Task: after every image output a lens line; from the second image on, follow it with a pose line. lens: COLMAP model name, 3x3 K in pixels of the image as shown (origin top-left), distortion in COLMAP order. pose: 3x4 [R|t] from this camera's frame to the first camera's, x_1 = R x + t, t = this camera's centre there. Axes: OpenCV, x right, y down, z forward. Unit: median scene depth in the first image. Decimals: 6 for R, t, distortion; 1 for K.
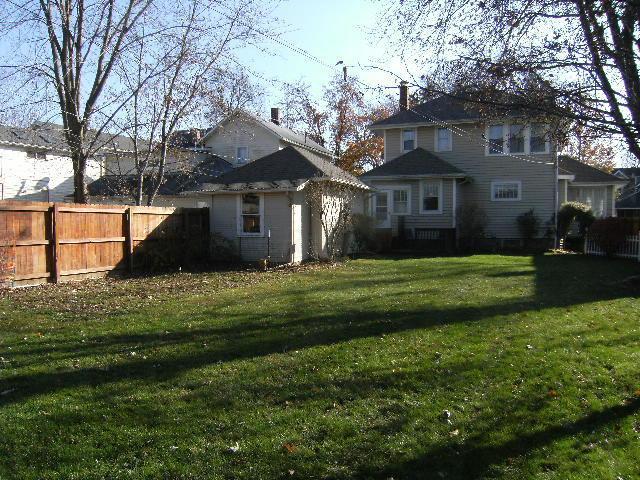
lens RADIAL K [[537.0, 0, 303.3], [0, 537.0, 253.7], [0, 0, 1]] dist [-0.092267, 0.028206]
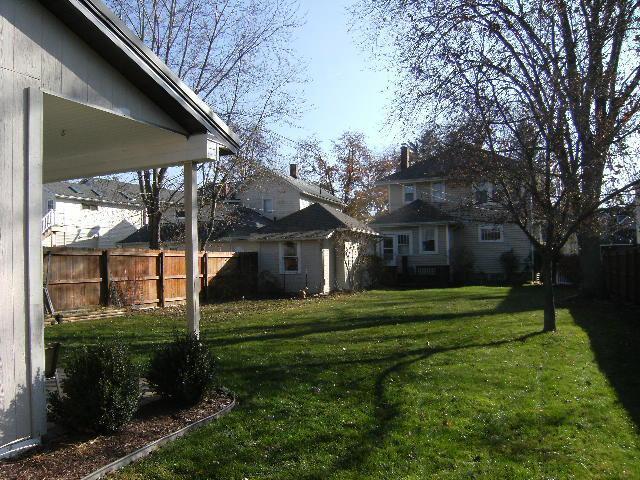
lens RADIAL K [[537.0, 0, 303.3], [0, 537.0, 253.7], [0, 0, 1]] dist [-0.092267, 0.028206]
pose [[0.999905, -0.012672, -0.005349, -0.047920], [0.012232, 0.997079, -0.075388, 0.015369], [0.006288, 0.075316, 0.997140, -0.252435]]
